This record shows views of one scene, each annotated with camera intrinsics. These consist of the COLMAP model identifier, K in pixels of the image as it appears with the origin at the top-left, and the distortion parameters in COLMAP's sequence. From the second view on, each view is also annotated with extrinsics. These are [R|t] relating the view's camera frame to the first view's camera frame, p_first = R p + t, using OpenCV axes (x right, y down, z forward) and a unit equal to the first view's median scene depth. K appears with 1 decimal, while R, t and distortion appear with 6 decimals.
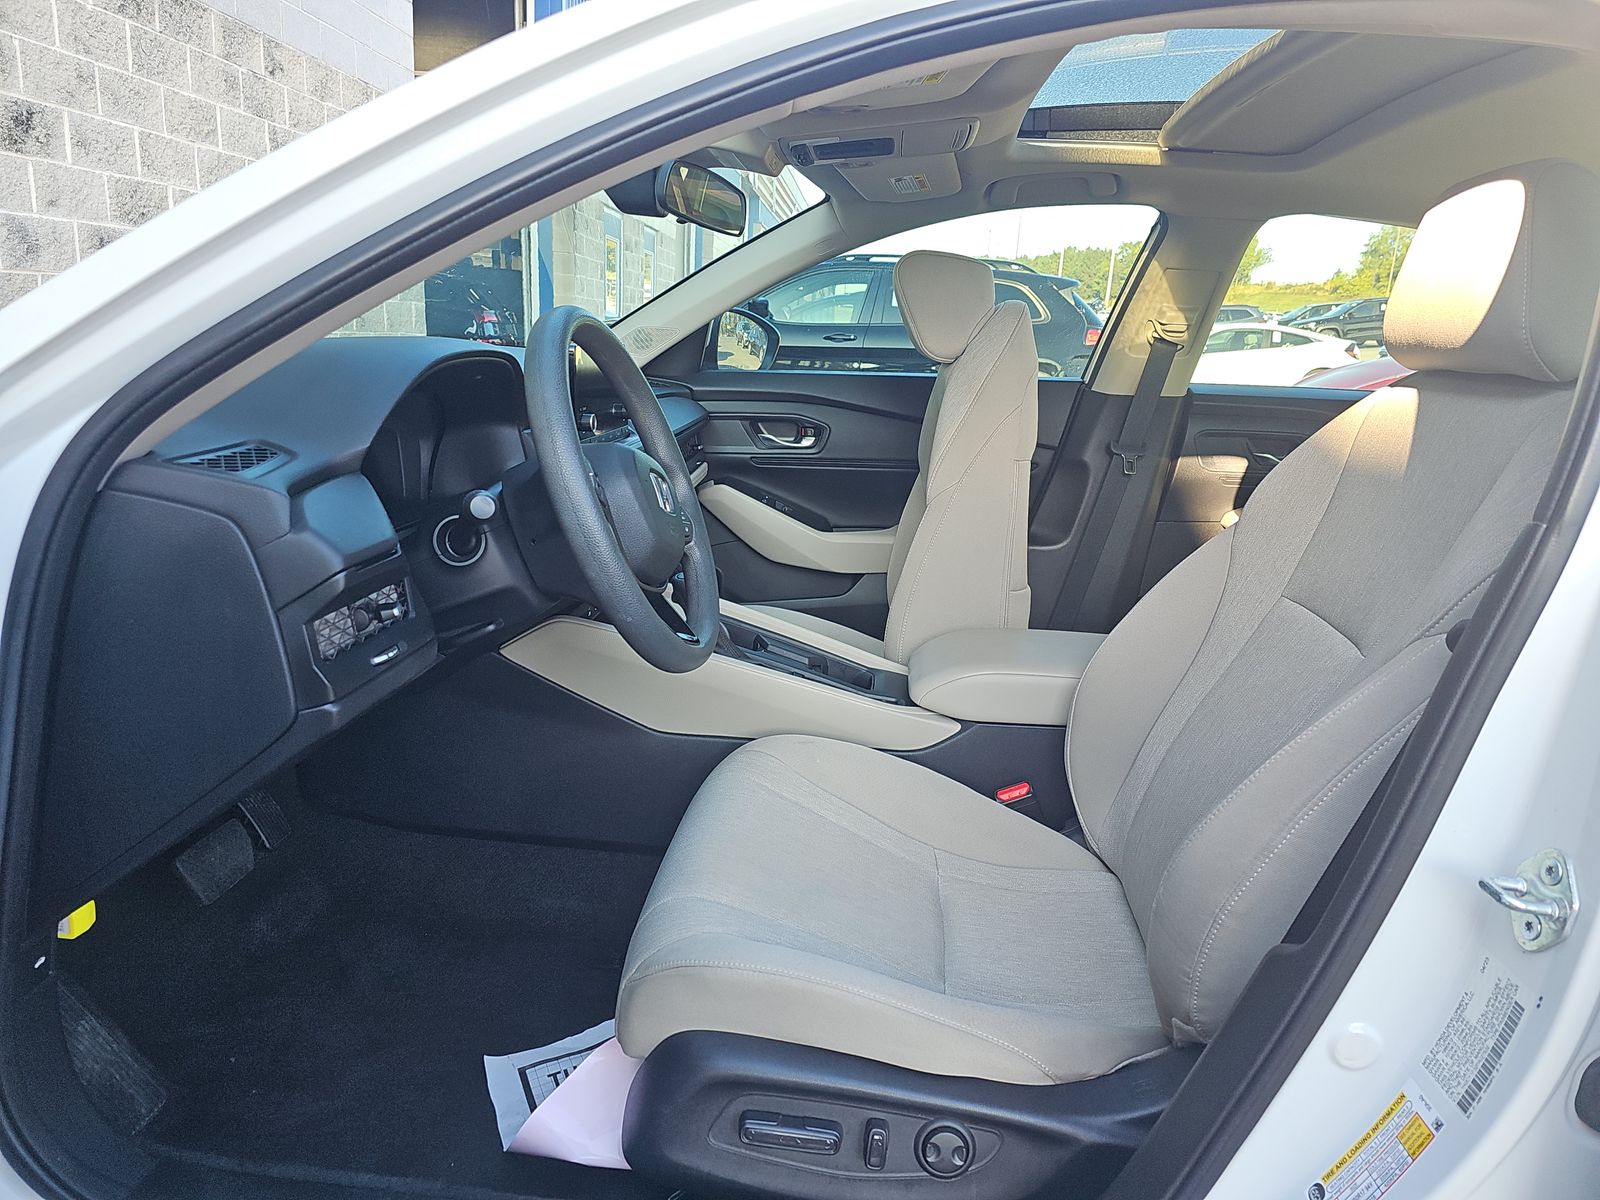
lens RADIAL K [[1072.4, 0, 798.6], [0, 1072.4, 594.6], [0, 0, 1]] dist [0.003915, 0.001343]
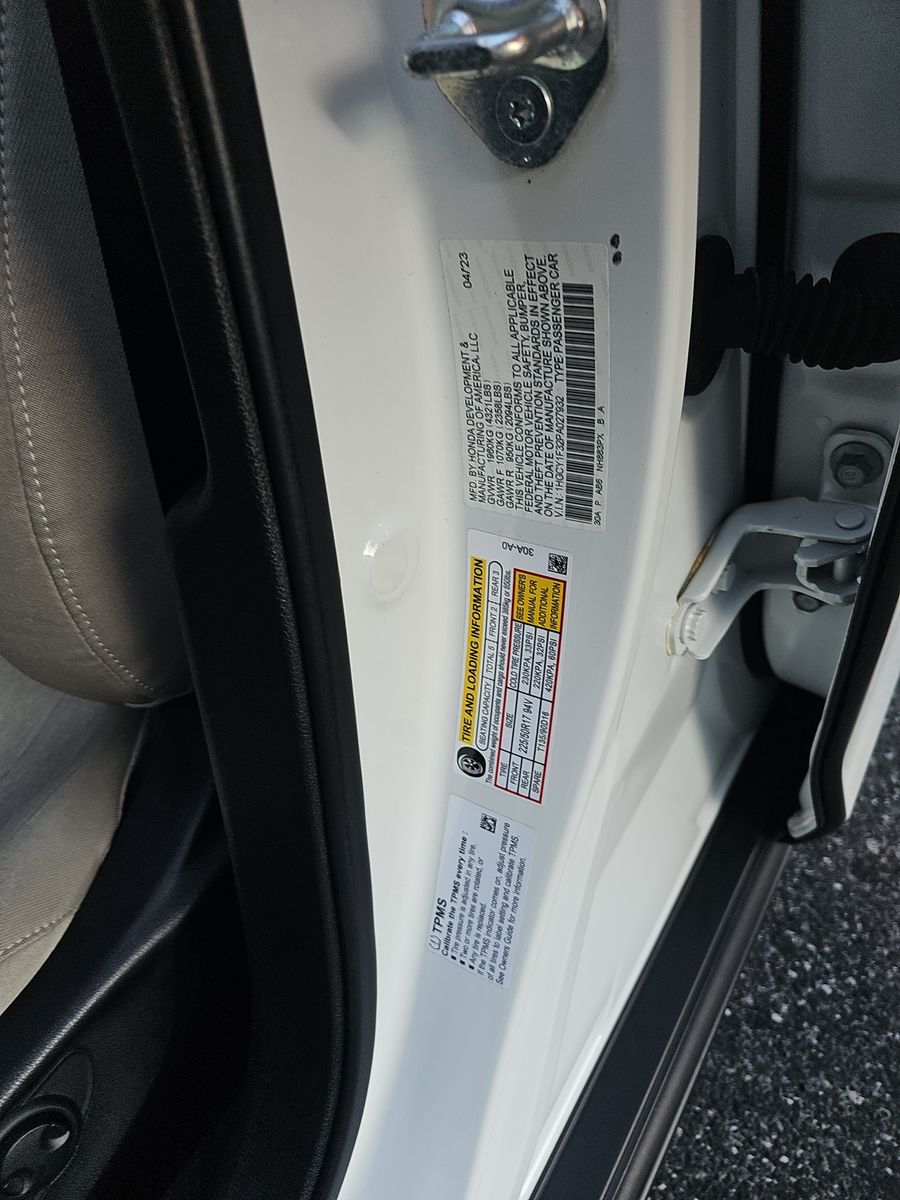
lens RADIAL K [[804.3, 0, 446.2], [0, 804.3, 600.9], [0, 0, 1]] dist [0.003915, 0.001343]
pose [[0.445232, -0.764706, 0.465825, 0.339999], [0.449507, 0.640814, 0.622336, 0.204026], [-0.774411, -0.067692, 0.629051, 0.747533]]
